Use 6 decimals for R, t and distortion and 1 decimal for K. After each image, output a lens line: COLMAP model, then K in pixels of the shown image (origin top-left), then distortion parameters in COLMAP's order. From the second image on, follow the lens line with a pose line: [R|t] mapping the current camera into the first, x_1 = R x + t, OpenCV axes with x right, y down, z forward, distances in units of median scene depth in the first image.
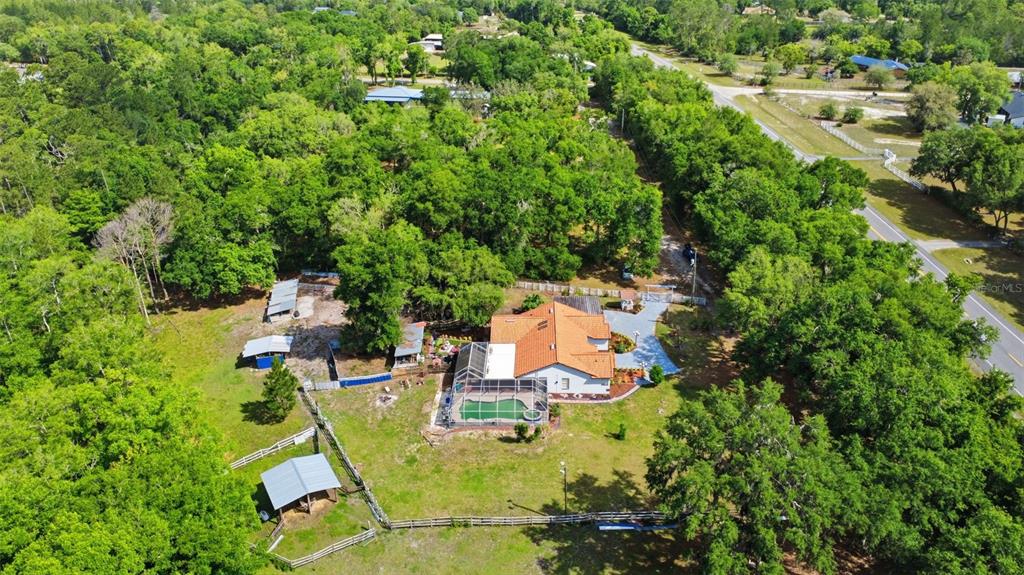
lens RADIAL K [[784.2, 0, 512.0], [0, 784.2, 287.5], [0, 0, 1]] dist [0.007867, 0.003041]
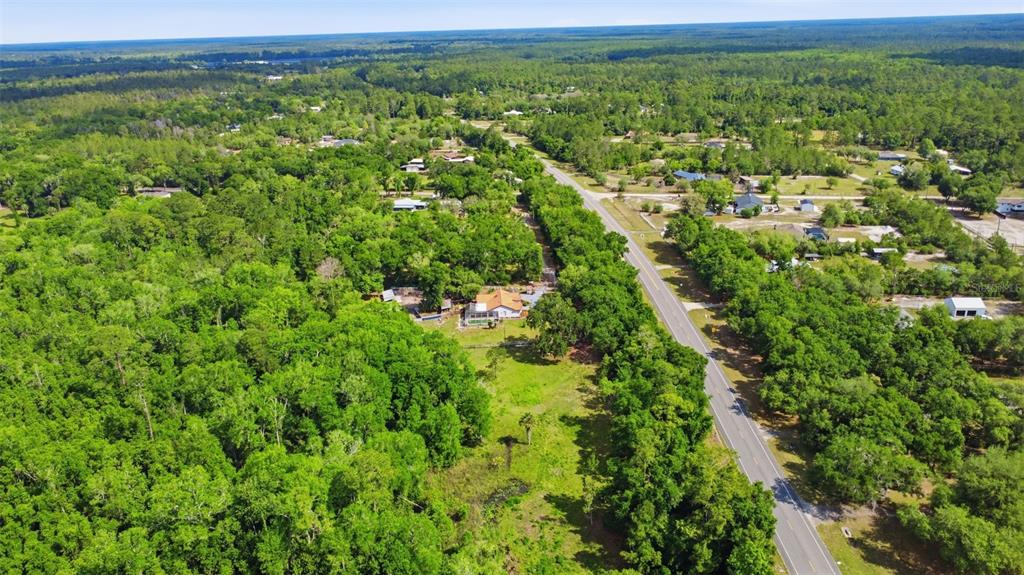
lens RADIAL K [[751.5, 0, 512.0], [0, 751.5, 287.5], [0, 0, 1]] dist [-0.003629, -0.000458]
pose [[0.997303, -0.035663, 0.064149, -0.047611], [0.041995, 0.994077, -0.100239, 0.189323], [-0.060195, 0.102663, 0.992893, -1.065367]]
